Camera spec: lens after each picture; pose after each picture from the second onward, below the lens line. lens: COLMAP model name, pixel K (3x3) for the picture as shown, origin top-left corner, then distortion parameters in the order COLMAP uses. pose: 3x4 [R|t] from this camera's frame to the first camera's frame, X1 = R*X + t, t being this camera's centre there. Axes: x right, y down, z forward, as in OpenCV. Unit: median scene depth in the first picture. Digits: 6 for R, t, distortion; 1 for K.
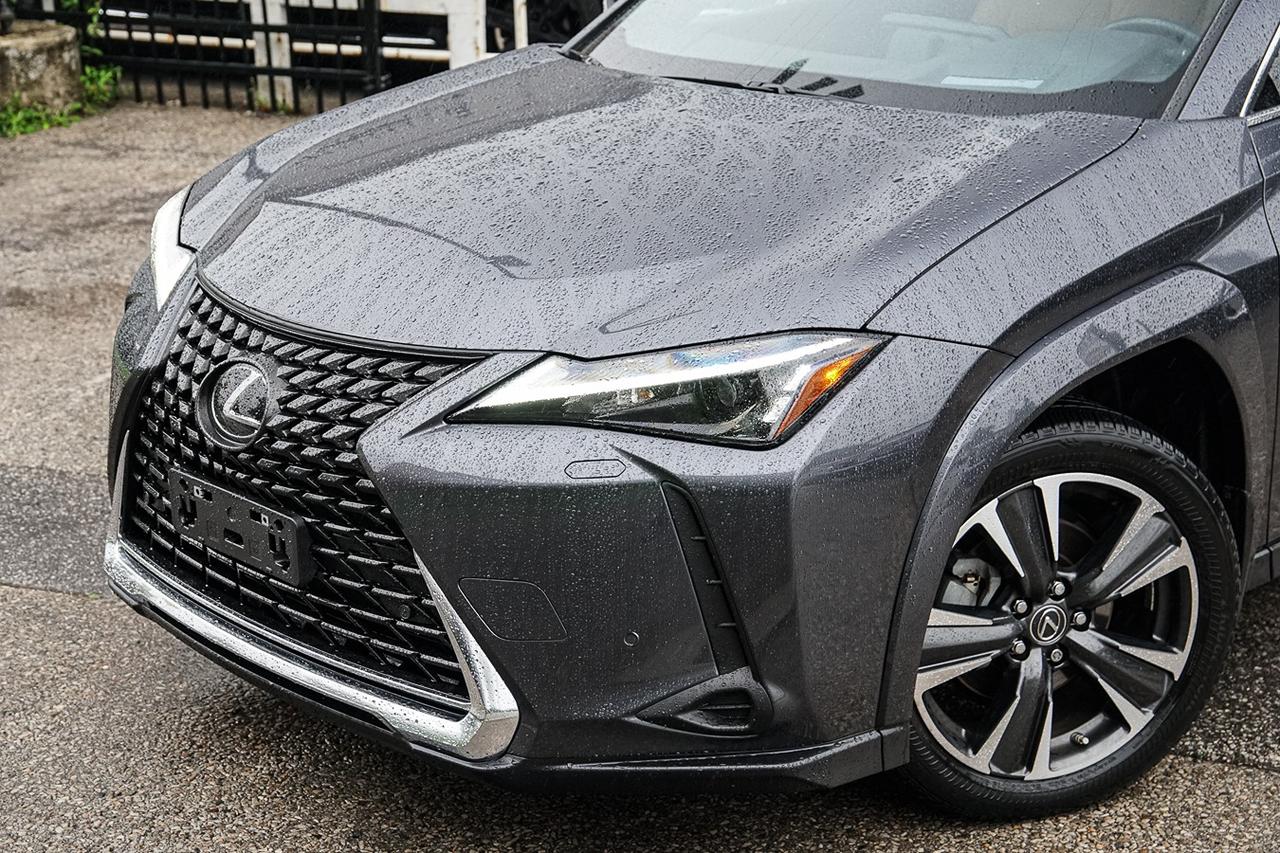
lens RADIAL K [[1983.4, 0, 640.0], [0, 1983.4, 426.5], [0, 0, 1]] dist [0.242426, 0.027063]
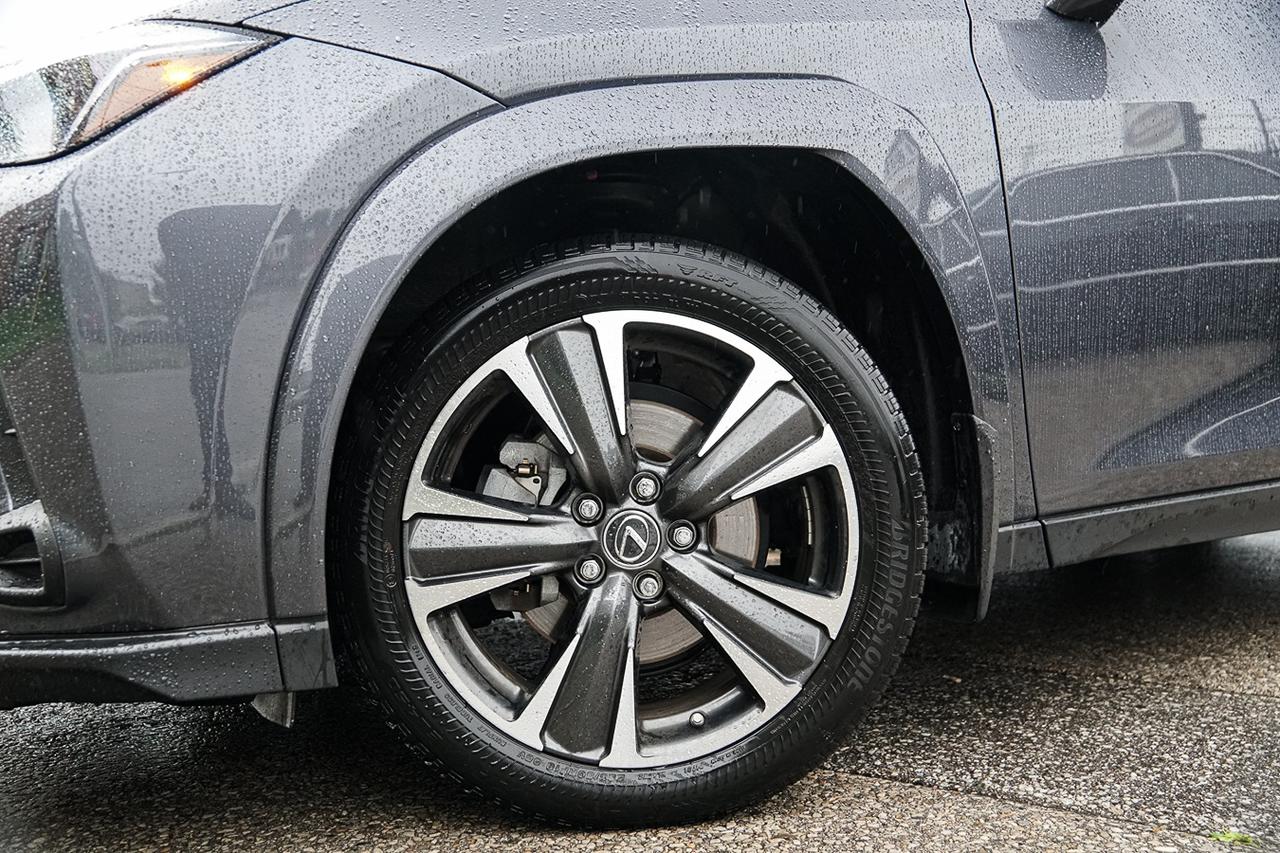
lens RADIAL K [[1276.6, 0, 640.0], [0, 1276.6, 426.5], [0, 0, 1]] dist [0.003263, 0.005990]
pose [[0.966241, -0.010485, -0.257425, 0.323110], [-0.055900, 0.966837, -0.249203, 0.172889], [0.251501, 0.255180, 0.933612, 0.565014]]
